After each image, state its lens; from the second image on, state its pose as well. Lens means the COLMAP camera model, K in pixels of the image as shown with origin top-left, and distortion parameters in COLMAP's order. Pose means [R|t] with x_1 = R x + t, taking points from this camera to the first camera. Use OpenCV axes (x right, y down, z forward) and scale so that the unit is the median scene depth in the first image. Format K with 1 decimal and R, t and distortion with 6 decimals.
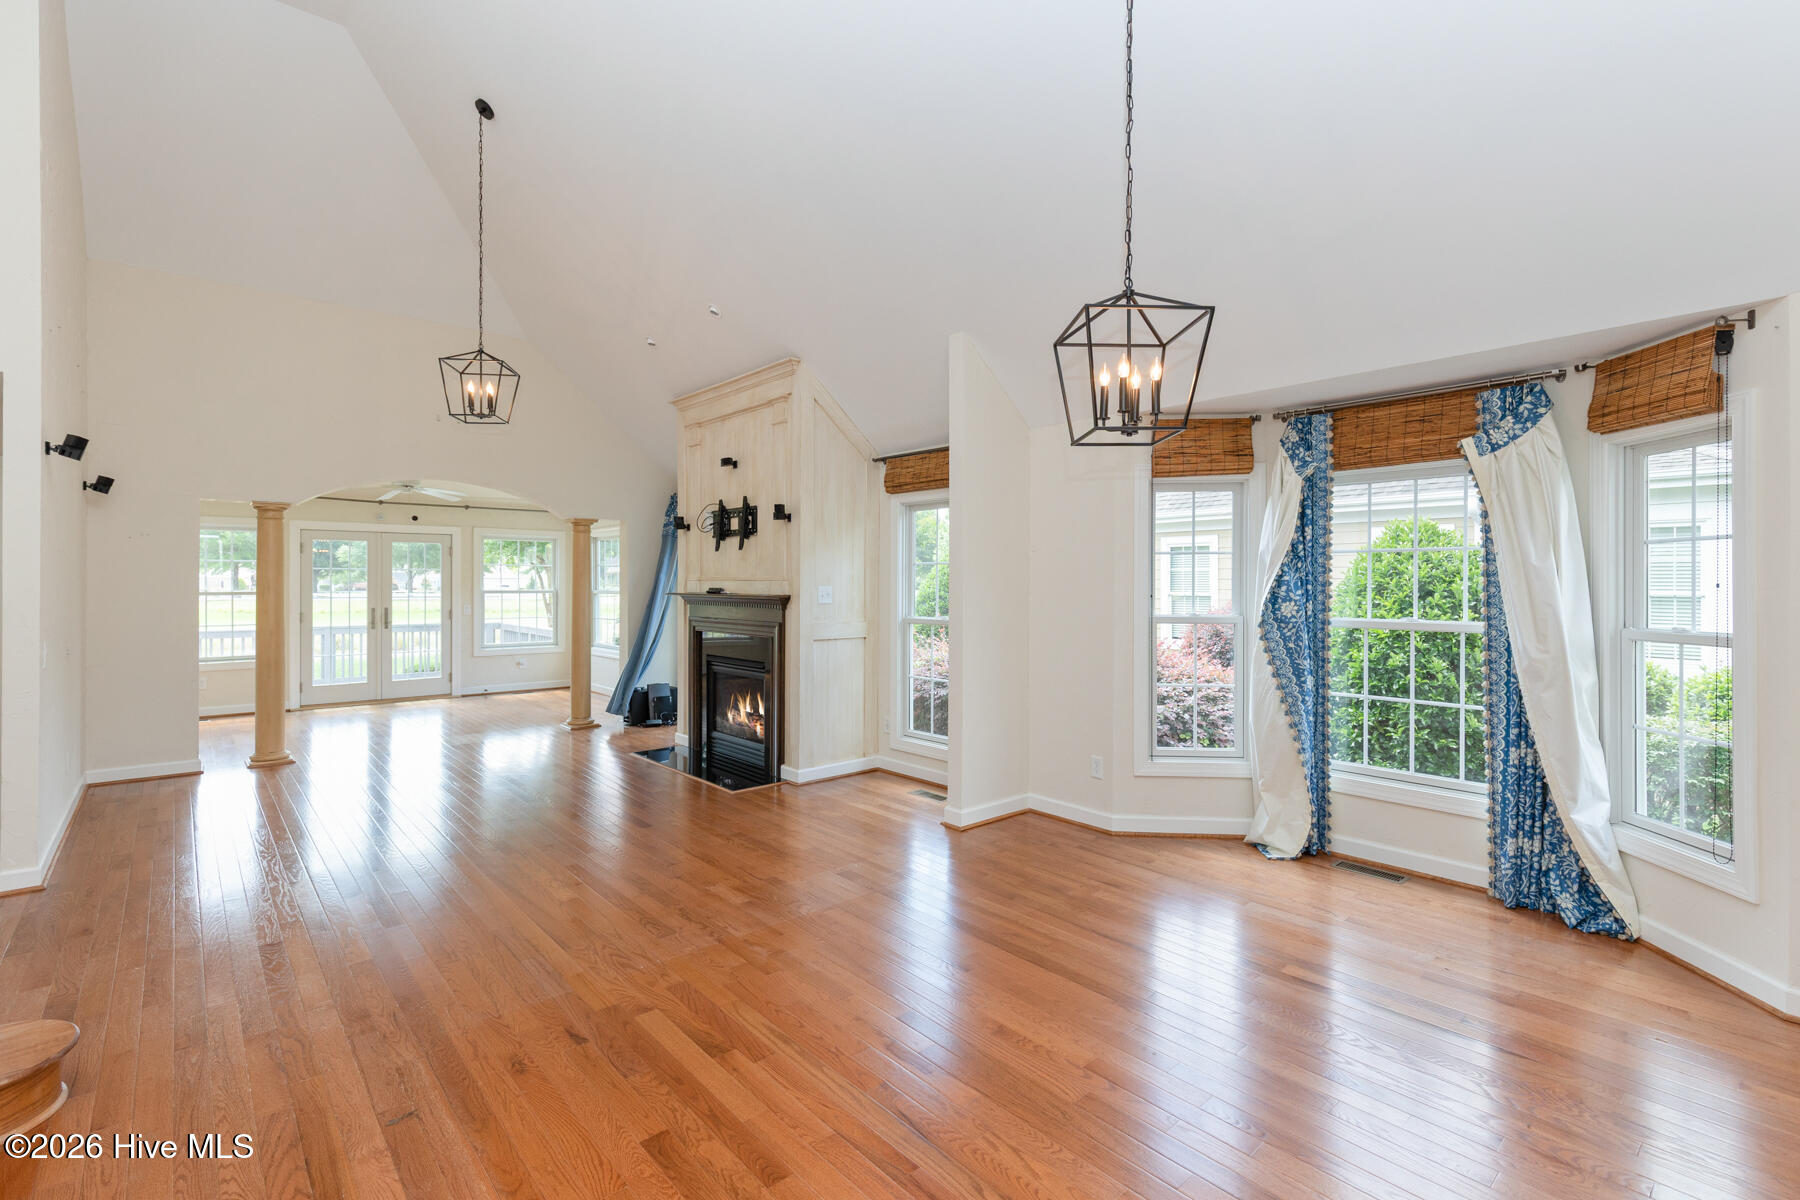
lens RADIAL K [[815.9, 0, 890.3], [0, 815.9, 580.3], [0, 0, 1]] dist [0.014999, 0.000304]
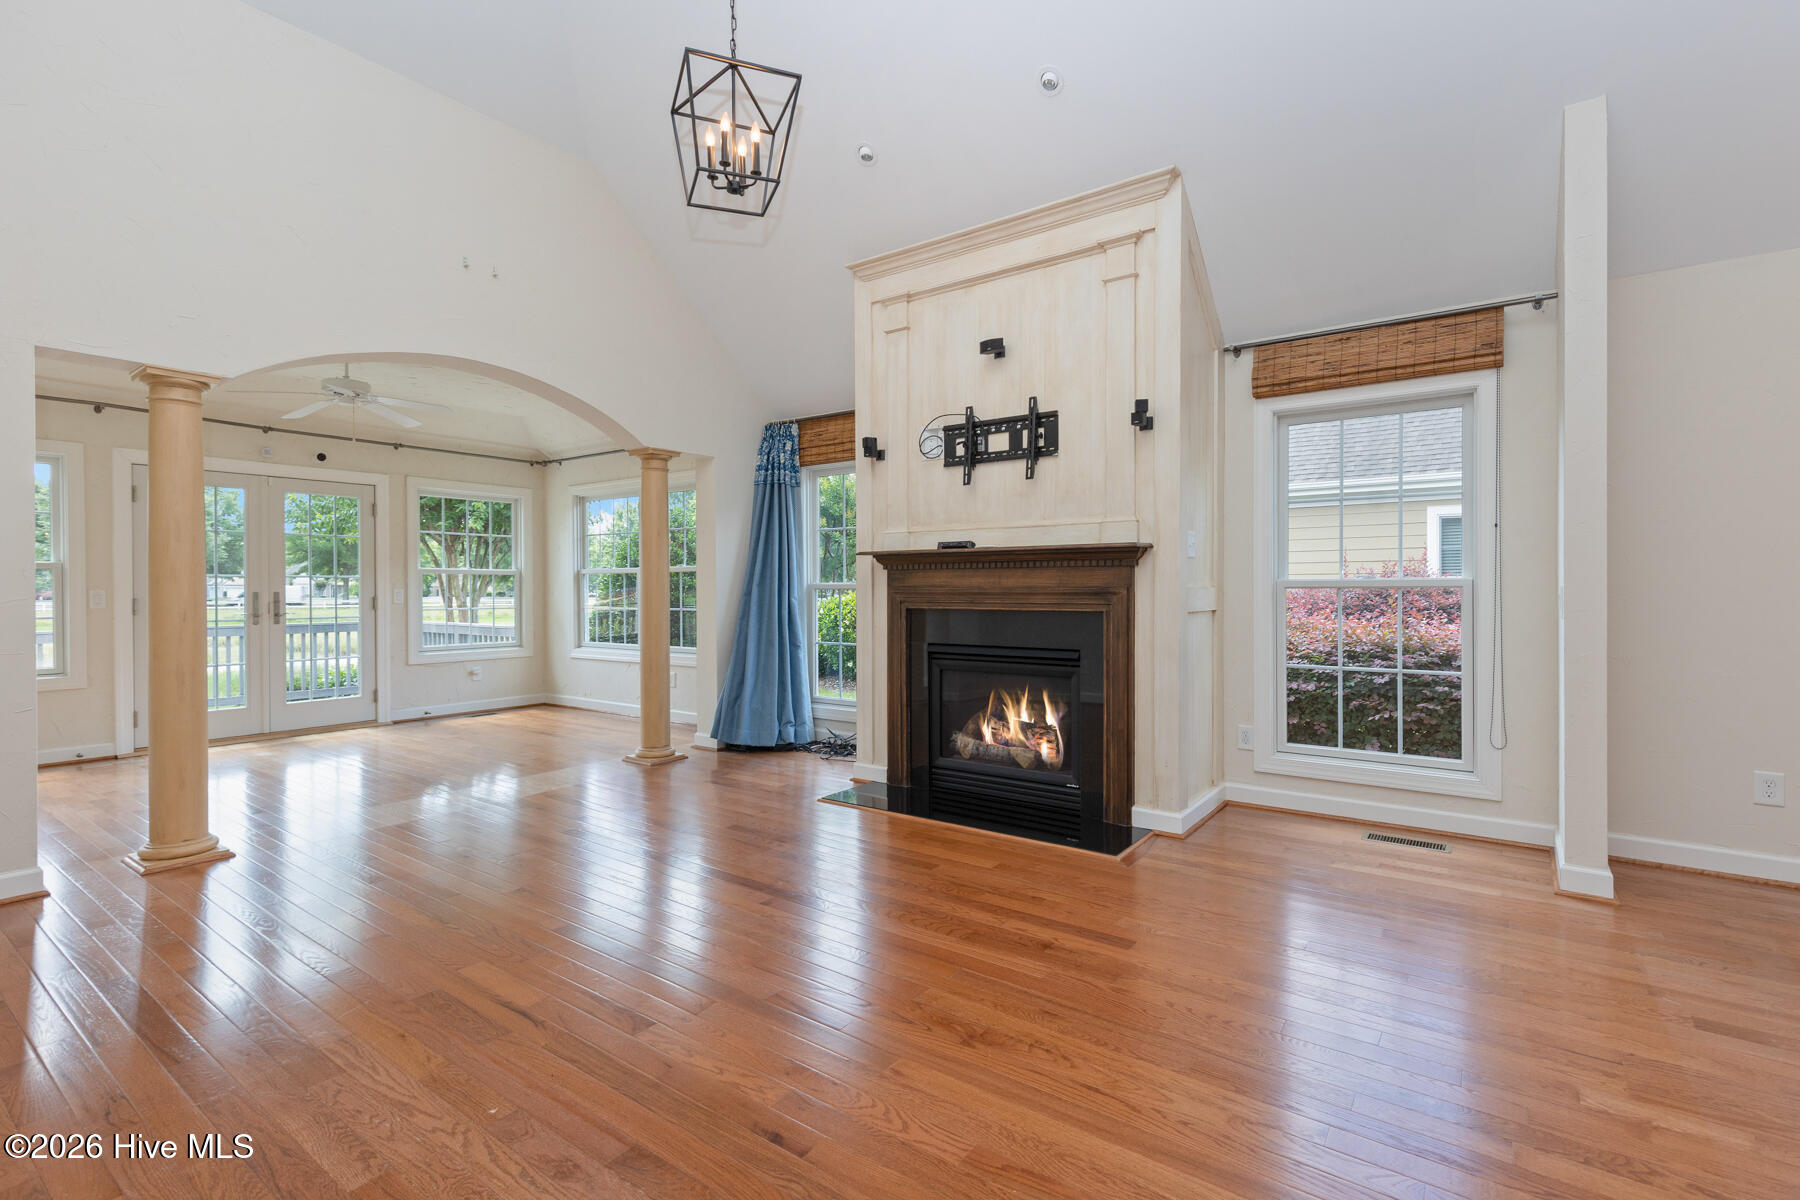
lens RADIAL K [[815.9, 0, 915.3], [0, 815.9, 601.8], [0, 0, 1]] dist [0.014999, 0.000304]
pose [[0.973268, -0.013156, 0.229295, -0.410034], [0.007043, 0.999598, 0.027456, 0.041385], [-0.229565, -0.025107, 0.972970, 0.366067]]
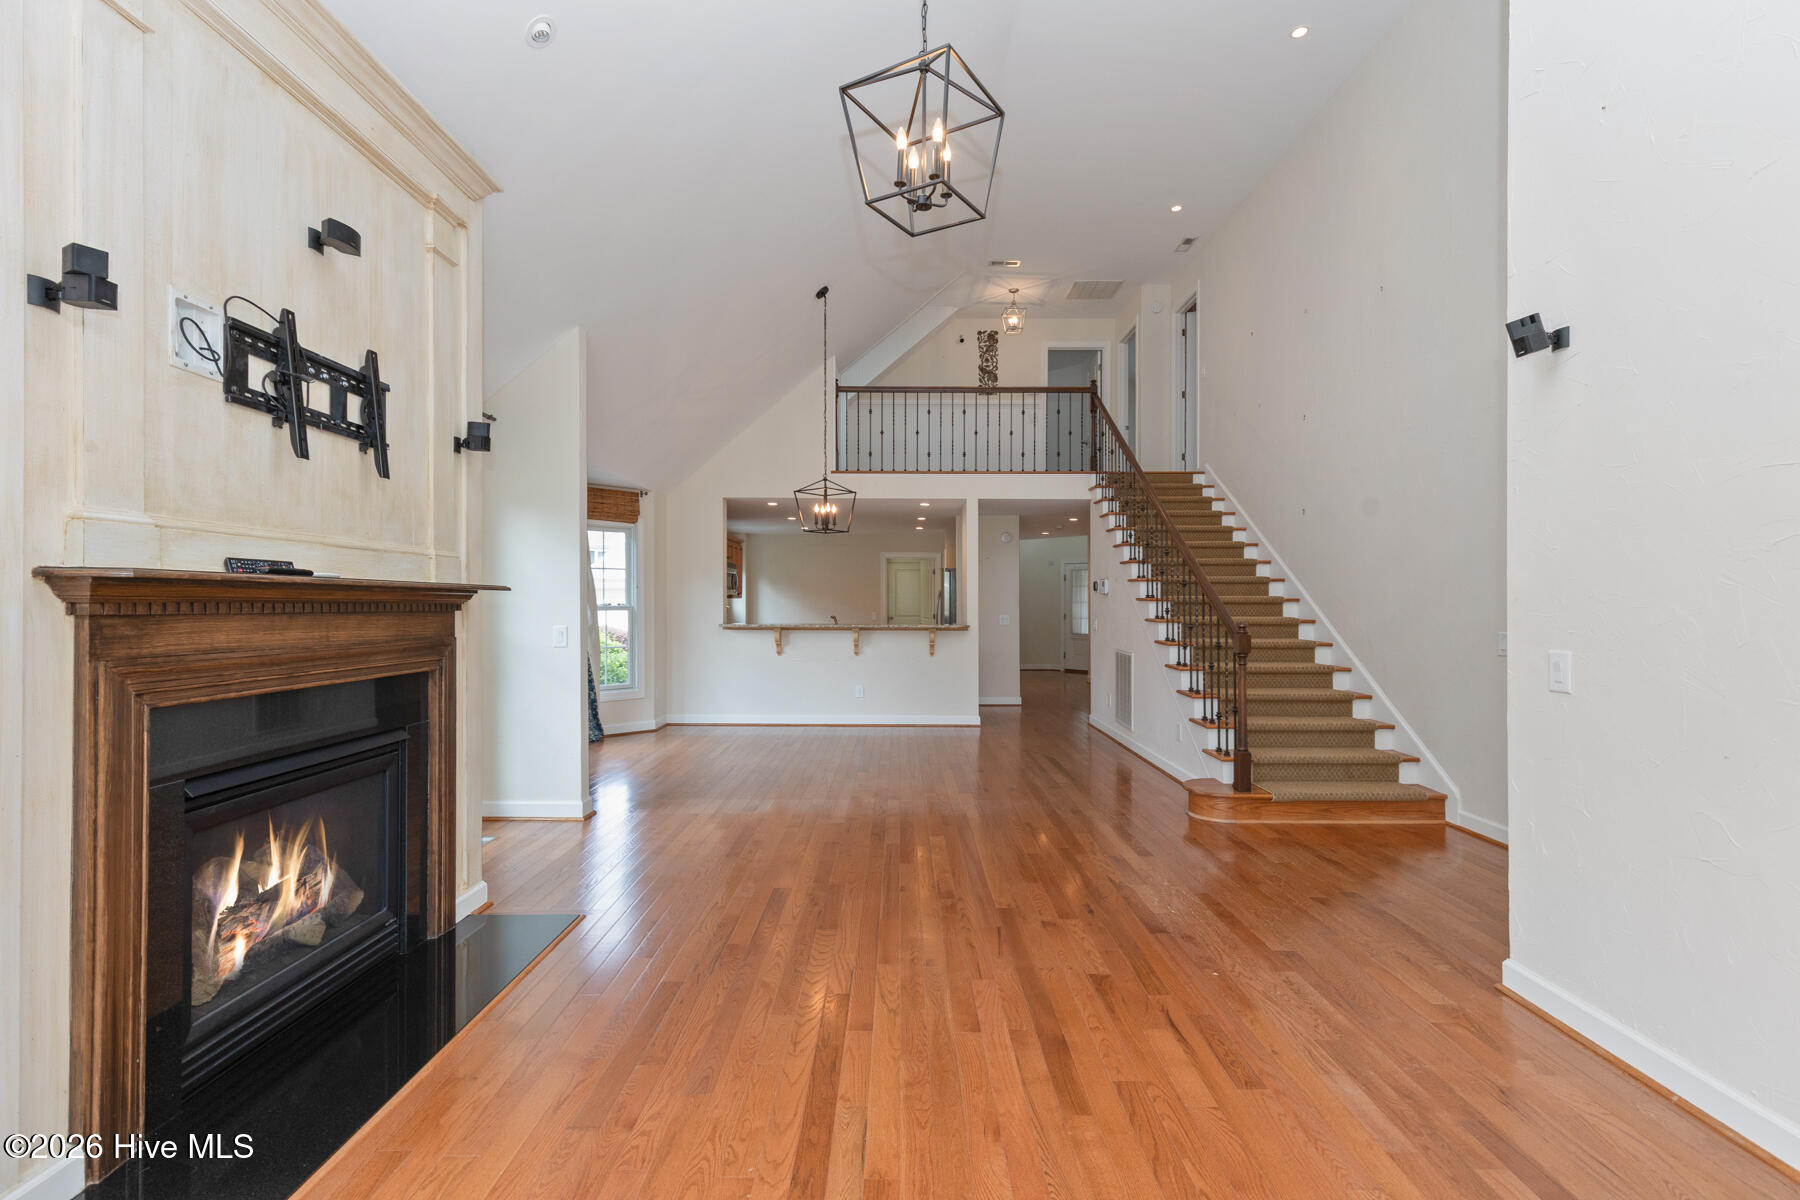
lens RADIAL K [[815.9, 0, 903.0], [0, 815.9, 602.5], [0, 0, 1]] dist [0.014999, 0.000304]
pose [[-0.747979, -0.003146, 0.663714, -0.652416], [-0.006650, 0.999974, -0.002755, 0.026929], [-0.663689, -0.006474, -0.747981, 1.104507]]
